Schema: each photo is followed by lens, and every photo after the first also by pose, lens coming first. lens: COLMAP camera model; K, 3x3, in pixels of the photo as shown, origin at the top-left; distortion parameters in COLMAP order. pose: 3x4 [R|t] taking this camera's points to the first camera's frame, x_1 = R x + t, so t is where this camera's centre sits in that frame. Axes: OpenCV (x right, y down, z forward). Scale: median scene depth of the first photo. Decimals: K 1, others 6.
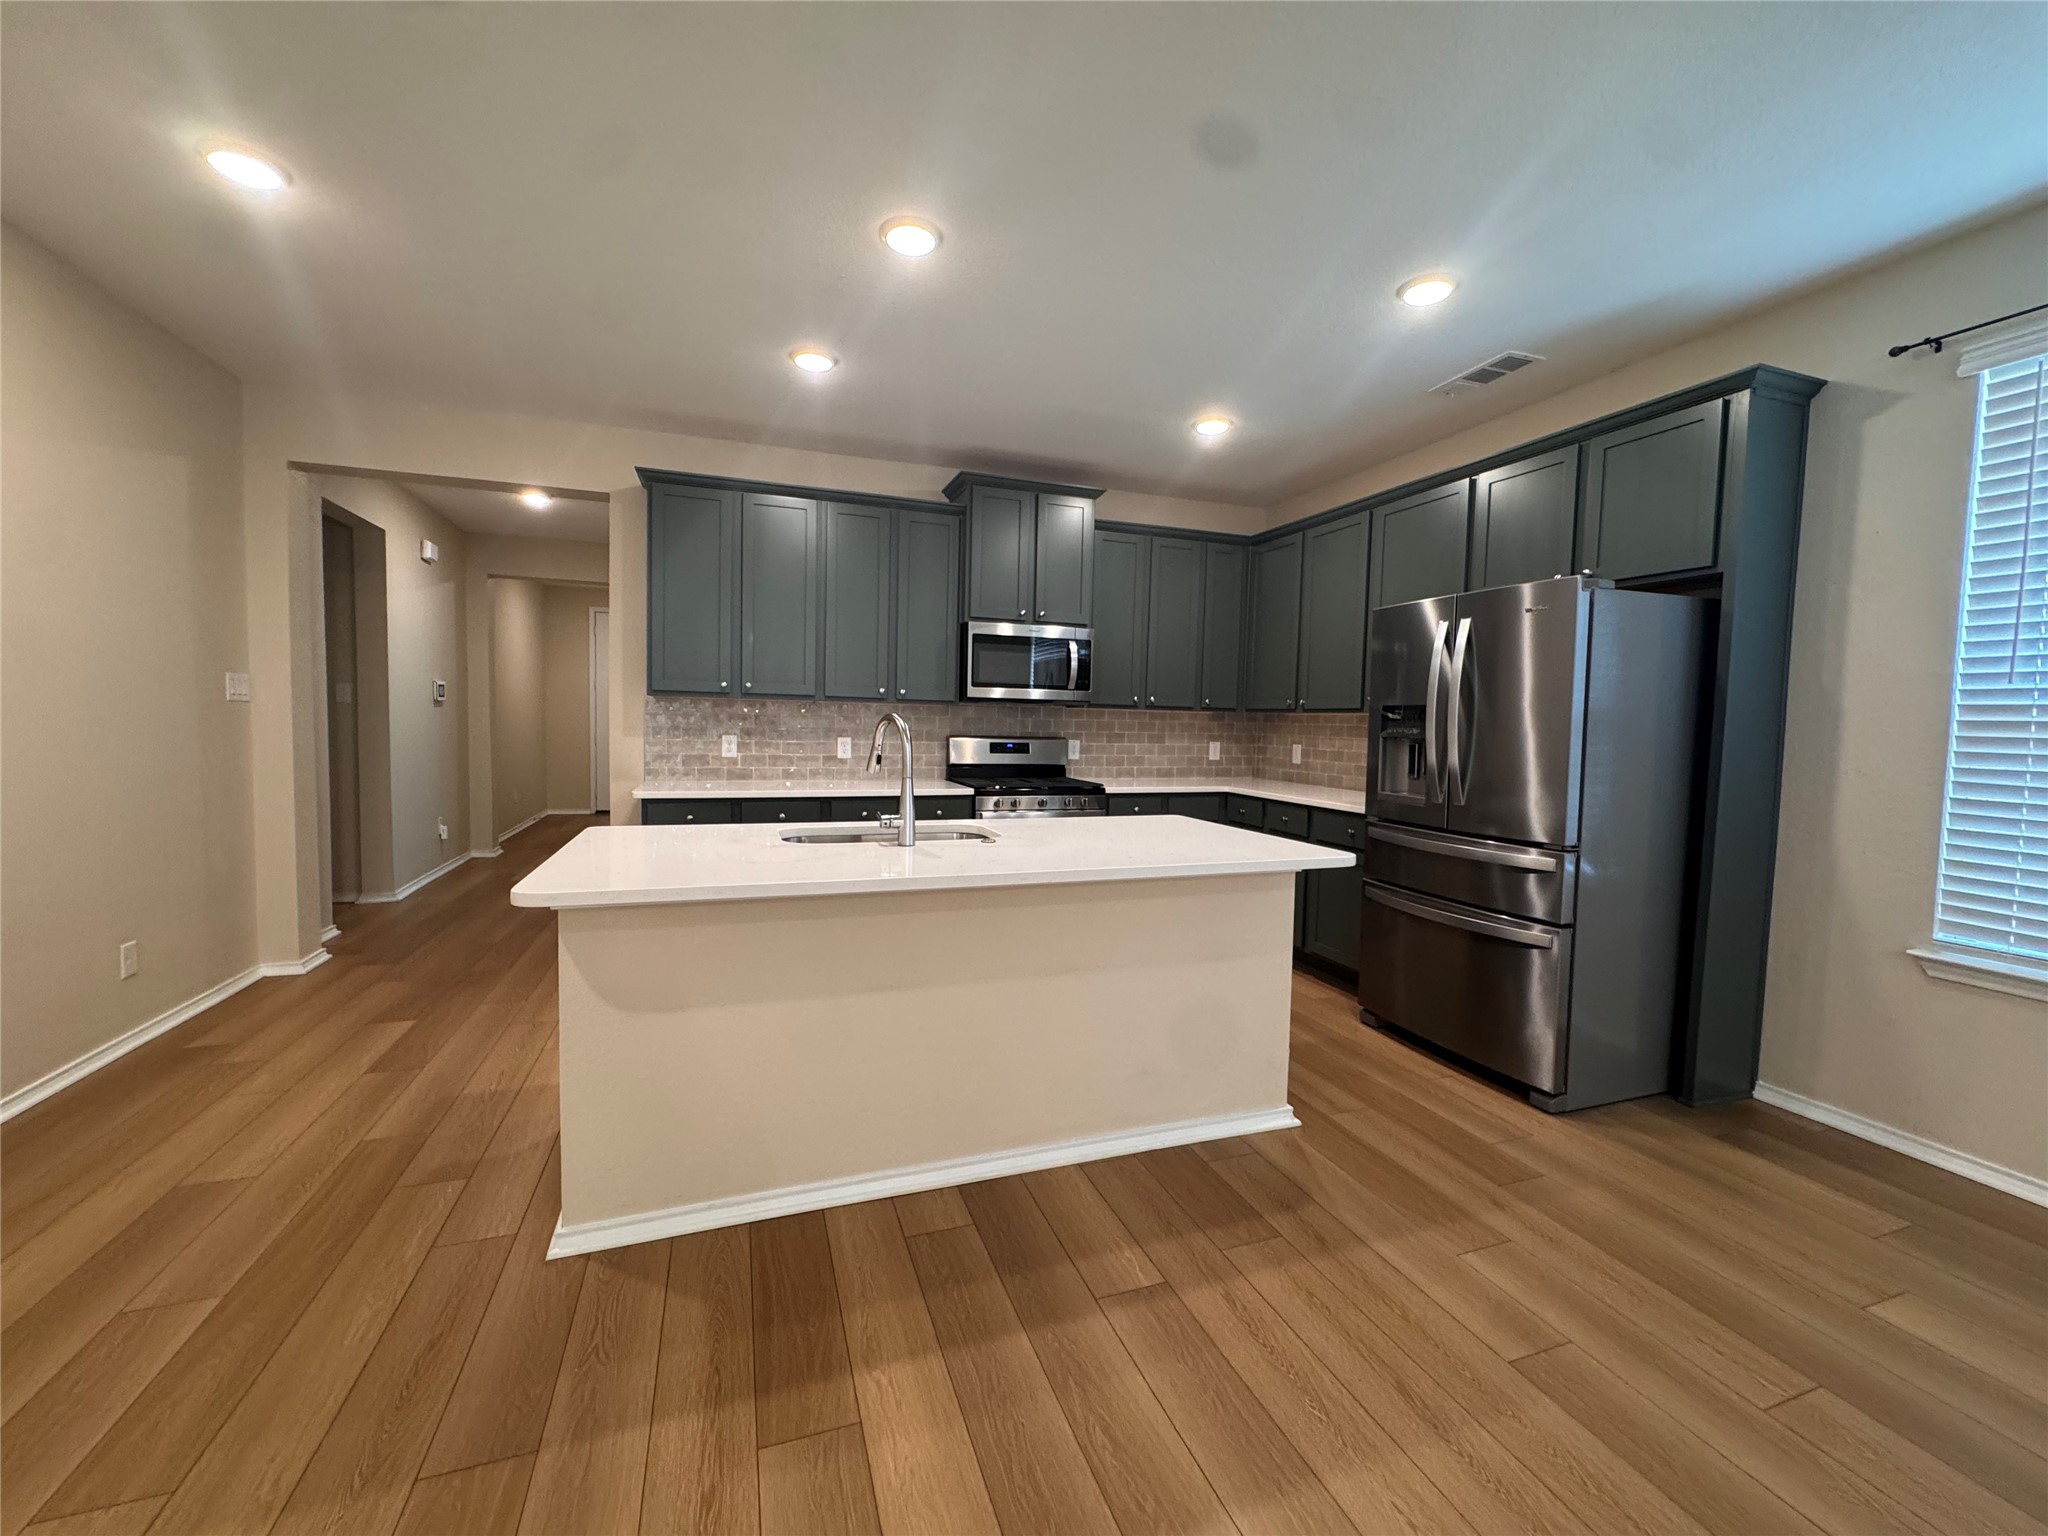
lens RADIAL K [[819.5, 0, 1024.0], [0, 819.5, 768.0], [0, 0, 1]] dist [-0.000377, -0.000041]
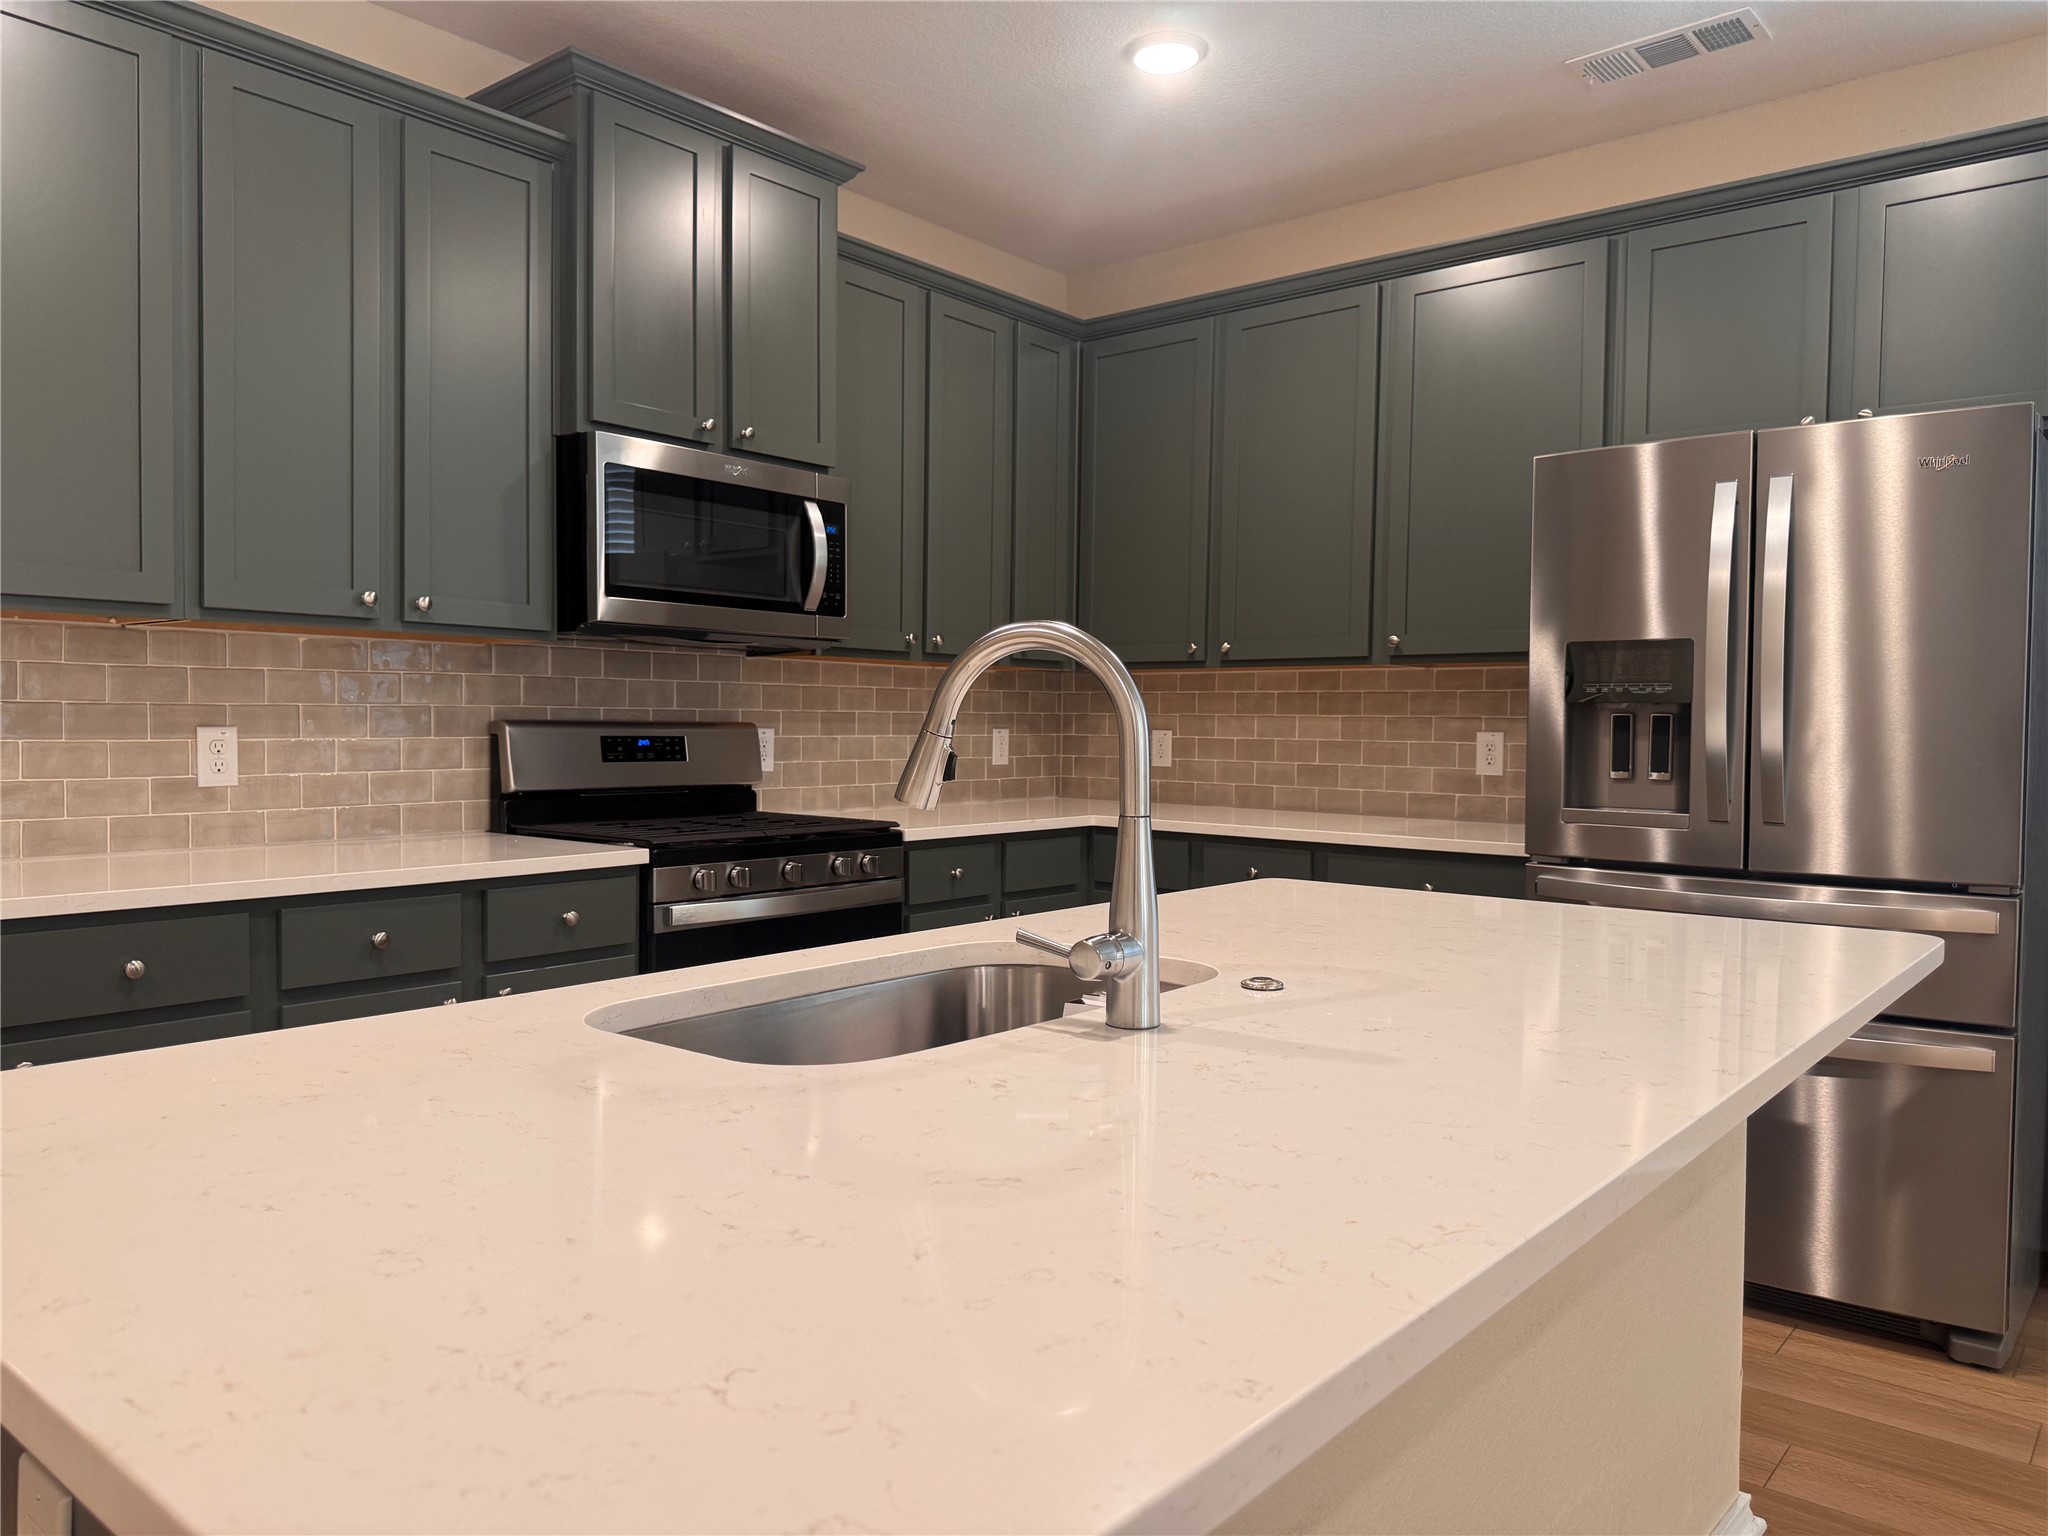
lens RADIAL K [[1437.5, 0, 1024.0], [0, 1437.5, 768.0], [0, 0, 1]] dist [0.076420, -0.063777]
pose [[0.857454, -0.030150, 0.513677, -0.235212], [0.038278, 0.999253, -0.005245, -0.003277], [-0.513136, 0.024160, 0.857967, 0.265755]]
